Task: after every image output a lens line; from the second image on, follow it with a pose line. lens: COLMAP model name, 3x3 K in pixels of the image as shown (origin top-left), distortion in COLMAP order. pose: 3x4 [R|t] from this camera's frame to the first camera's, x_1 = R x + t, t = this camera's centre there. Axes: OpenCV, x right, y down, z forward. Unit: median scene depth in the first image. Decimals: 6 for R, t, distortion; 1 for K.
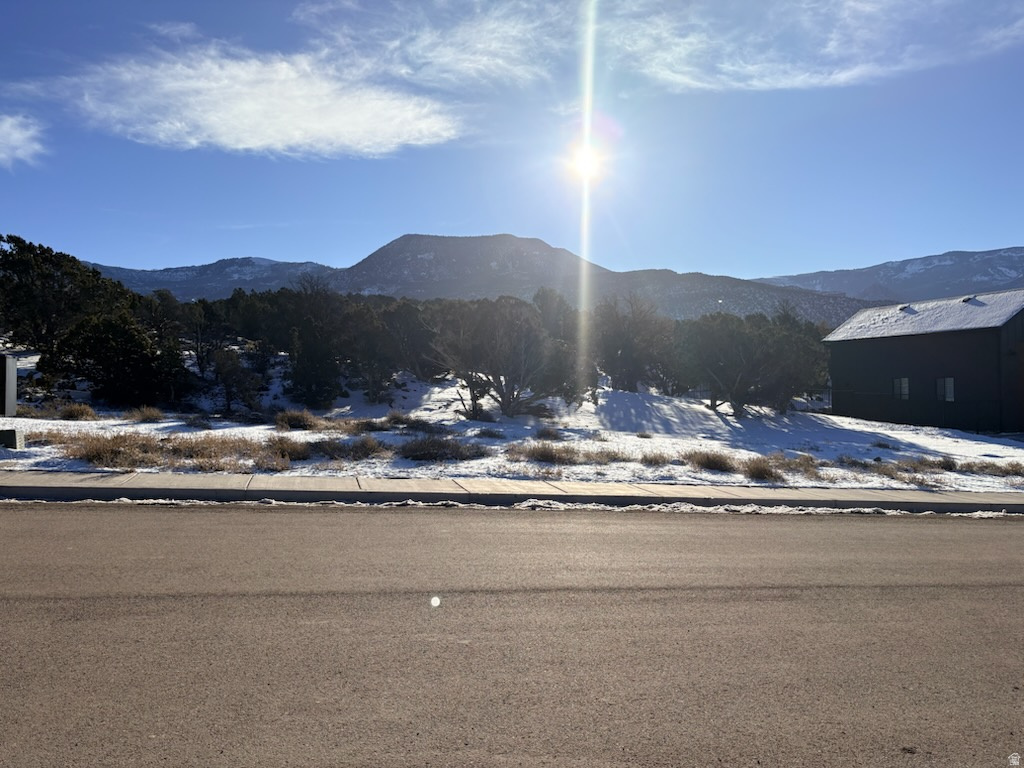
lens RADIAL K [[767.0, 0, 515.6], [0, 767.0, 387.3], [0, 0, 1]] dist [0.041557, -0.037378]
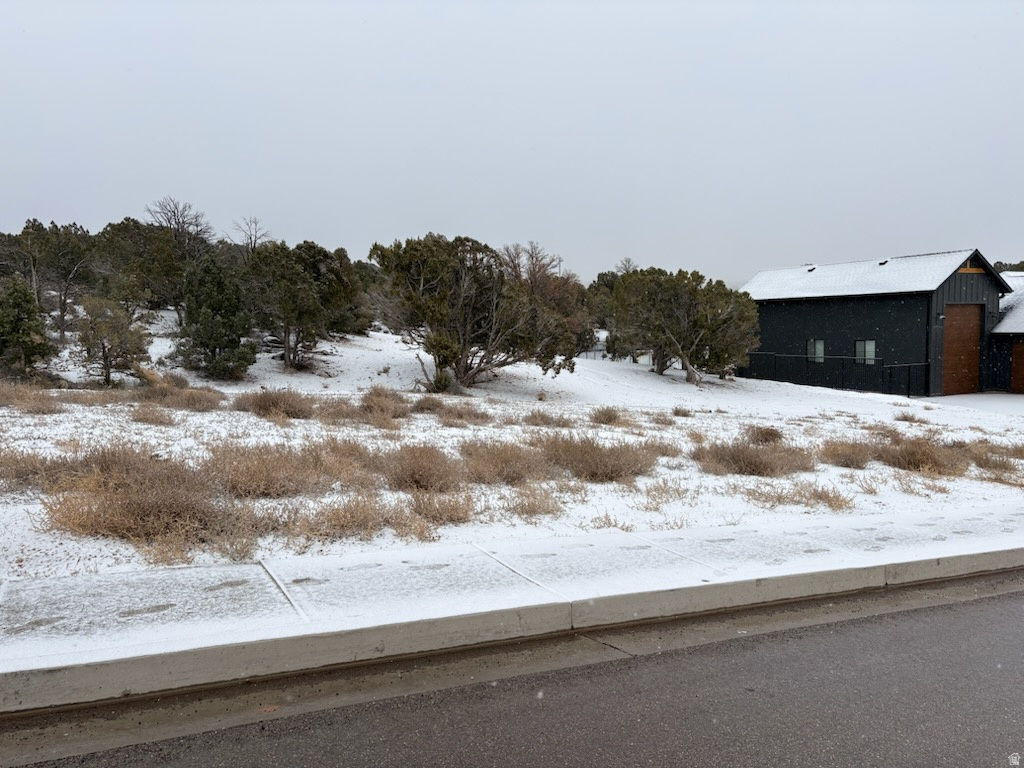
lens RADIAL K [[767.0, 0, 508.8], [0, 767.0, 384.9], [0, 0, 1]] dist [0.041557, -0.037378]
pose [[0.969447, -0.006206, 0.245221, -0.165476], [-0.007432, 0.998478, 0.054652, -0.008364], [-0.245187, -0.054805, 0.967926, 0.186771]]
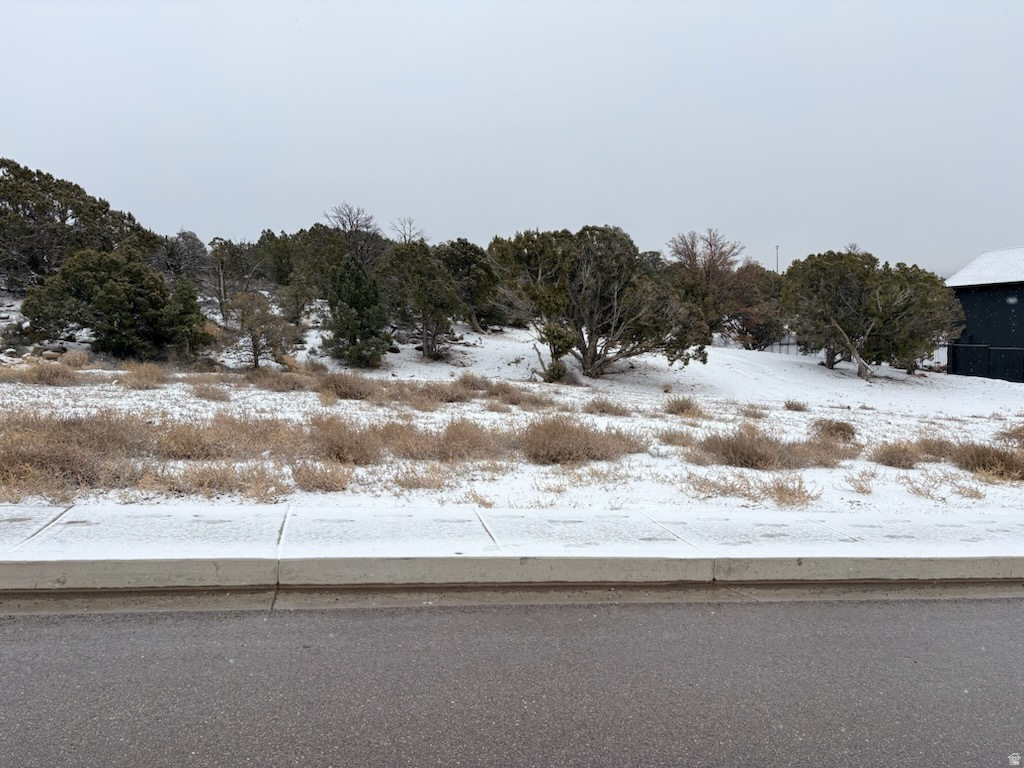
lens RADIAL K [[767.0, 0, 511.1], [0, 767.0, 392.9], [0, 0, 1]] dist [0.041557, -0.037378]
pose [[0.999041, 0.008131, -0.043016, -0.060302], [-0.005051, 0.997447, 0.071239, -0.002458], [0.043486, -0.070953, 0.996531, 0.175933]]
